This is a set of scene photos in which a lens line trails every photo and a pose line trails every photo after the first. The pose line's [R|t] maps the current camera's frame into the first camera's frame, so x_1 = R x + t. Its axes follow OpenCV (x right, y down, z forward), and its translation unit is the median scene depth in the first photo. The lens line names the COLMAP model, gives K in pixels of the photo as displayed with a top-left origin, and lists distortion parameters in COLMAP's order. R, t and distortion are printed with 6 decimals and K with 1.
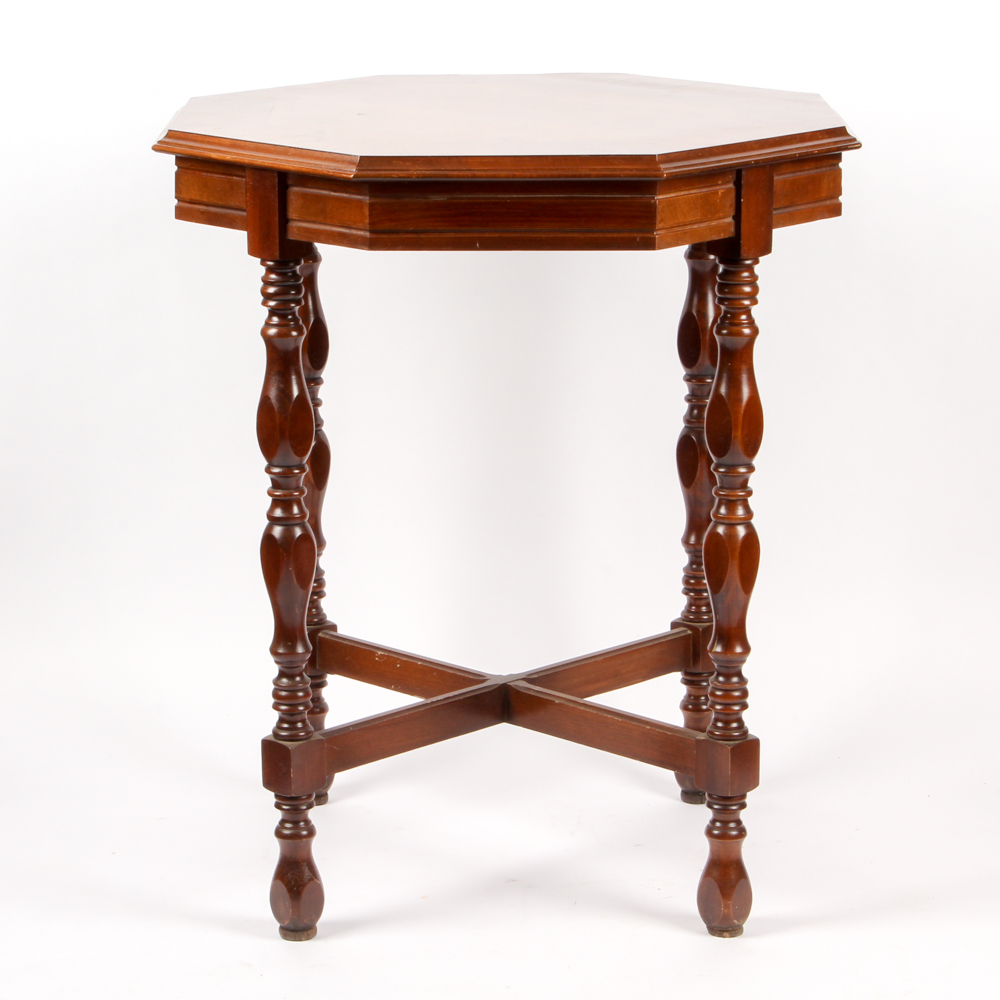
lens RADIAL K [[3194.6, 0, 442.9], [0, 3194.6, 506.8], [0, 0, 1]] dist [0.113447, 0.000000]
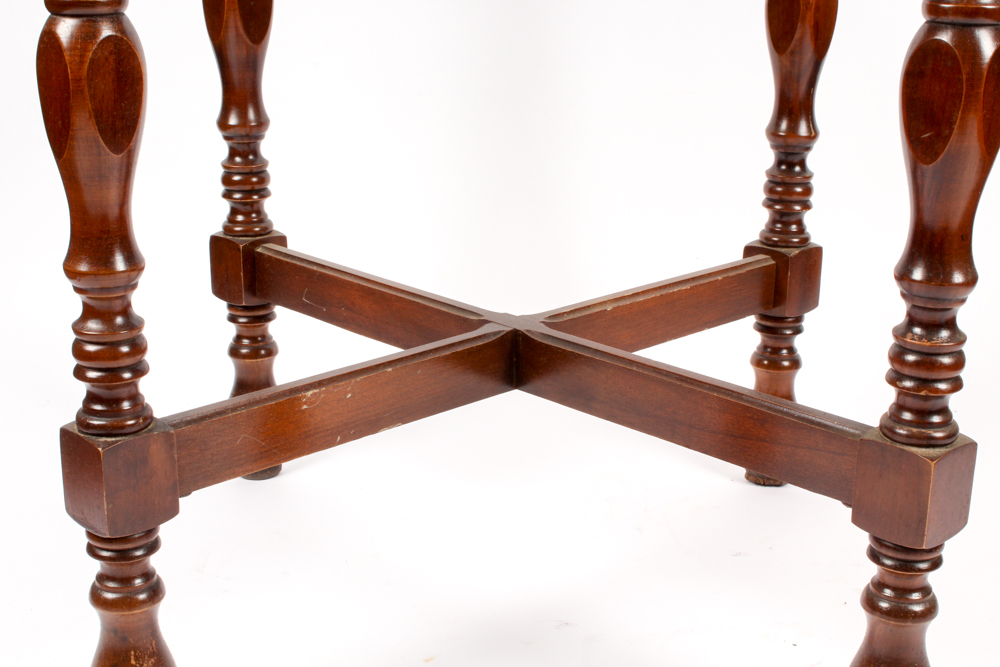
lens RADIAL K [[1601.4, 0, 483.8], [0, 1601.4, 366.7], [0, 0, 1]] dist [-0.008759, 0.000000]
pose [[0.999853, 0.016681, -0.004045, 0.016097], [-0.016248, 0.995784, 0.090280, 0.036640], [0.005534, -0.090201, 0.995908, 0.737797]]
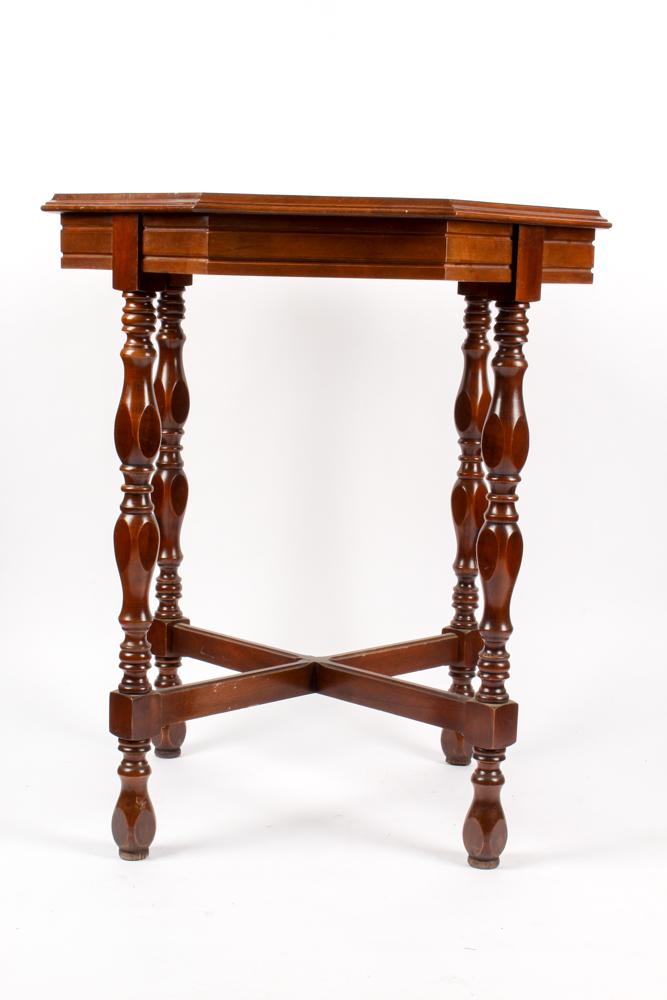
lens RADIAL K [[1657.0, 0, 349.5], [0, 1657.0, 540.4], [0, 0, 1]] dist [-0.056873, 0.000000]
pose [[0.999133, 0.031320, 0.027430, 0.015002], [-0.029286, 0.997001, -0.071638, 0.058123], [-0.029591, 0.070773, 0.997053, 0.367435]]
